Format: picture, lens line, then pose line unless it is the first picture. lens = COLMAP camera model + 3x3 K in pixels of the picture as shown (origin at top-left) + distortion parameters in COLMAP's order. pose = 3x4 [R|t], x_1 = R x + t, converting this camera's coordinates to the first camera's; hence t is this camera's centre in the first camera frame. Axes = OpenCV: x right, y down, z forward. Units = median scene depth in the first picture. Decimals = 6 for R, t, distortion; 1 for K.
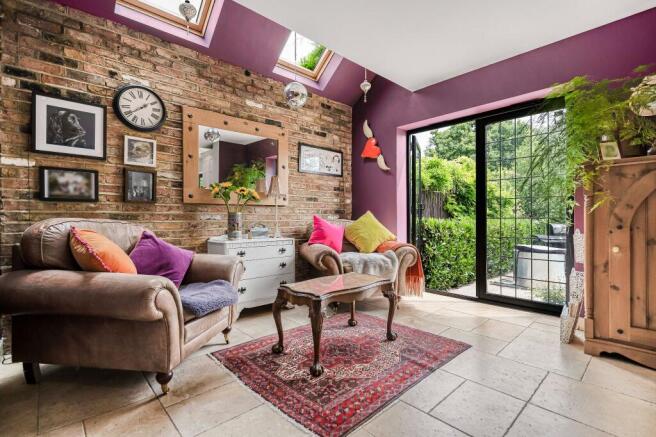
lens RADIAL K [[307.8, 0, 330.3], [0, 307.8, 218.4], [0, 0, 1]] dist [0.003008, 0.000070]
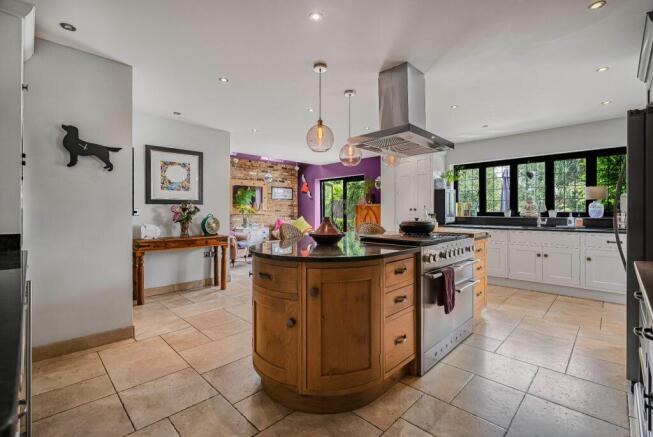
lens RADIAL K [[288.9, 0, 324.6], [0, 288.9, 214.0], [0, 0, 1]] dist [-0.003794, -0.000029]
pose [[0.999237, 0.001363, 0.039032, 0.206709], [-0.001687, 0.999964, 0.008263, -0.057123], [-0.039019, -0.008322, 0.999204, -1.161532]]
